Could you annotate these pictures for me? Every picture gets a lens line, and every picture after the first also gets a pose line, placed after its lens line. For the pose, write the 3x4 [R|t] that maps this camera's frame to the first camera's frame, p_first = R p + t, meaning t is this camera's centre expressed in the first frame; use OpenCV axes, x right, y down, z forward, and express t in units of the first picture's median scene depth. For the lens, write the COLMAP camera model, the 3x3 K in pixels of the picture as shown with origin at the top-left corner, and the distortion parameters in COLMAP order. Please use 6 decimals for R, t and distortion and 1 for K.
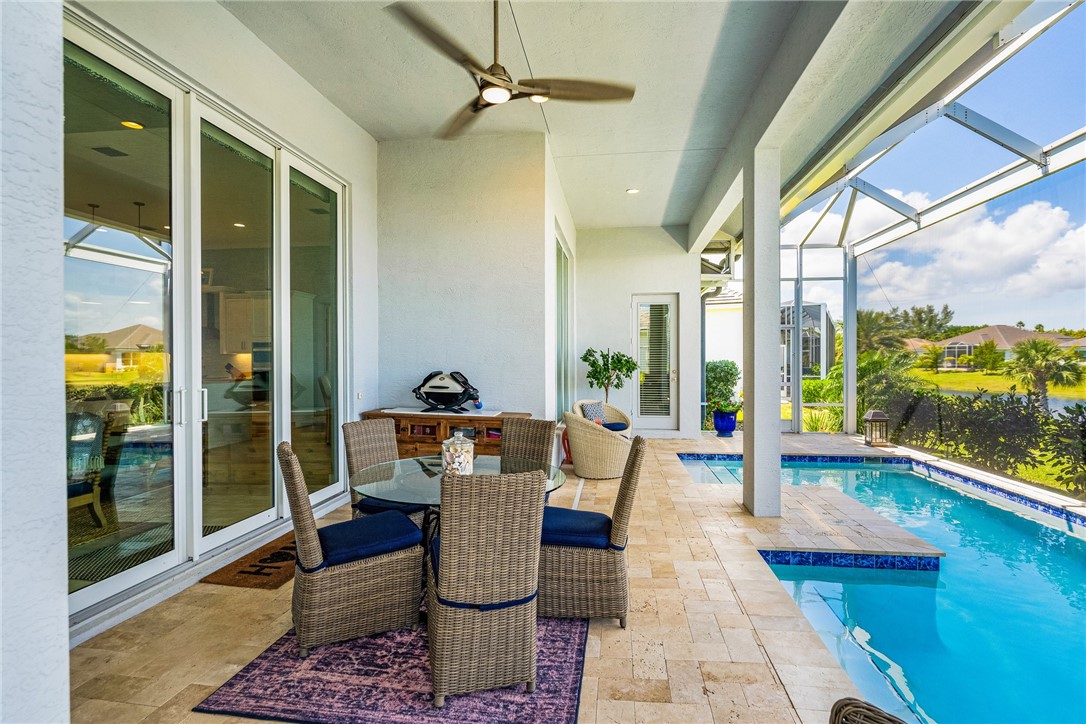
lens RADIAL K [[520.3, 0, 552.4], [0, 520.3, 361.6], [0, 0, 1]] dist [-0.001816, 0.000282]
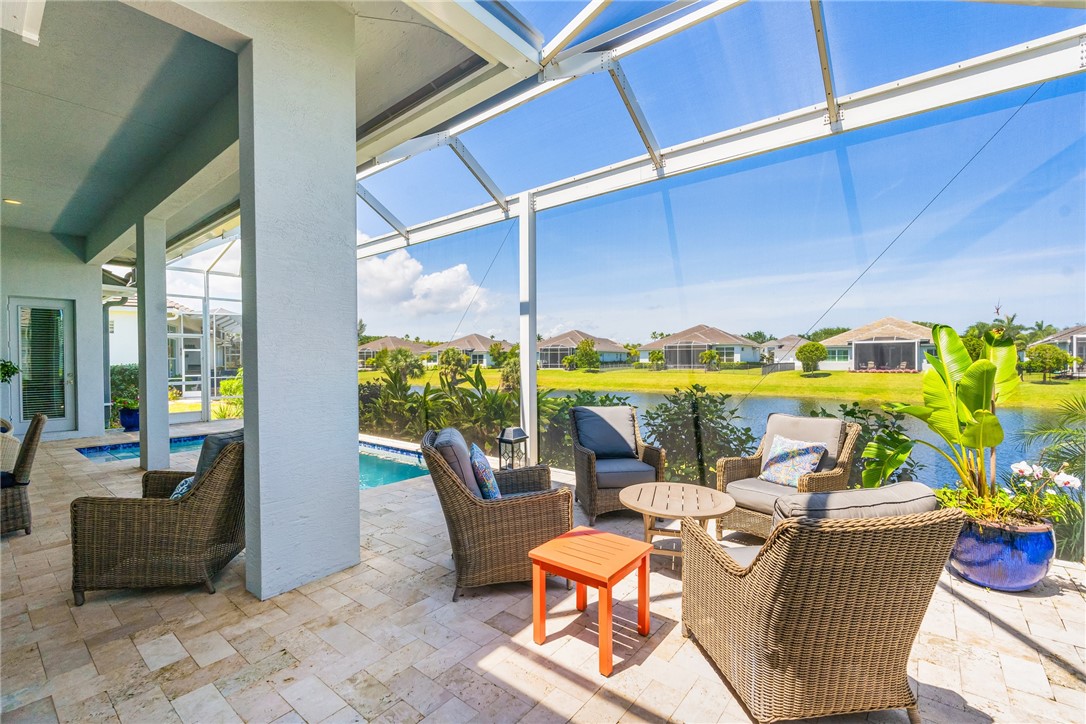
lens RADIAL K [[479.5, 0, 549.0], [0, 479.5, 364.8], [0, 0, 1]] dist [-0.000987, -0.000486]
pose [[0.527035, -0.011774, 0.849762, -0.080998], [0.010319, 0.999919, 0.007454, 0.002055], [-0.849781, 0.004841, 0.527113, -0.346931]]
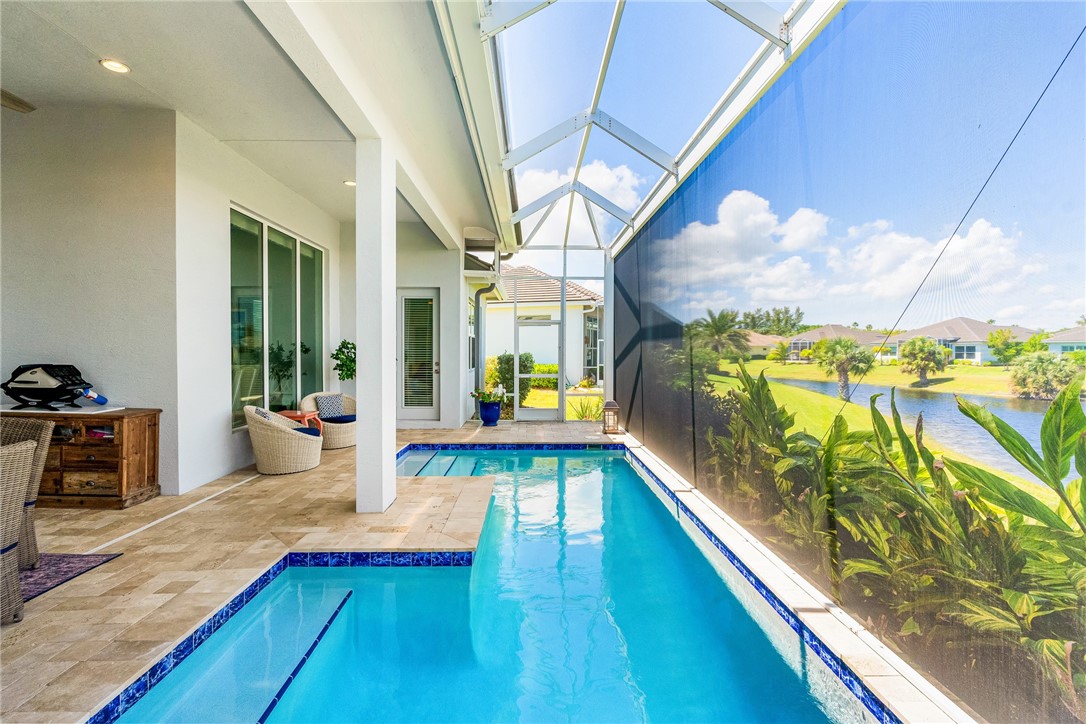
lens RADIAL K [[480.2, 0, 538.0], [0, 480.2, 357.6], [0, 0, 1]] dist [-0.002778, -0.000351]
pose [[0.989838, 0.004275, 0.142132, 0.319093], [-0.005596, 0.999945, 0.008895, -0.003166], [-0.142086, -0.009600, 0.989808, 0.029587]]
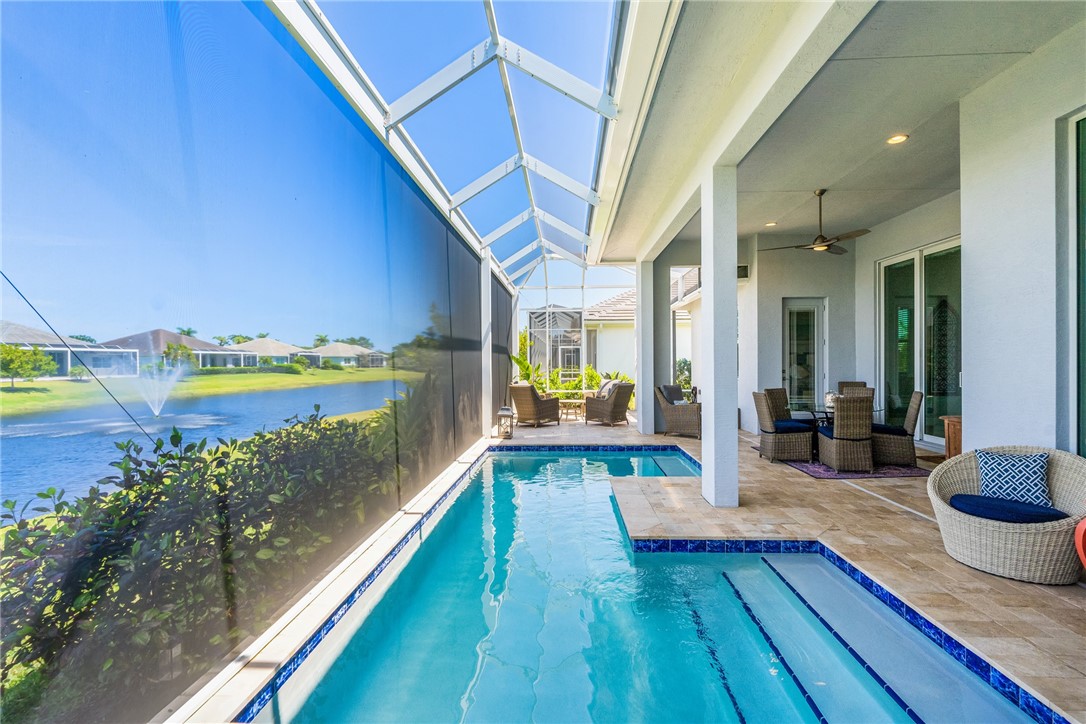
lens RADIAL K [[484.5, 0, 543.5], [0, 484.5, 364.2], [0, 0, 1]] dist [0.000888, -0.000542]
pose [[-0.996719, 0.011675, -0.080097, 0.467896], [0.010802, 0.999877, 0.011328, -0.008014], [0.080219, 0.010425, -0.996723, 1.096437]]
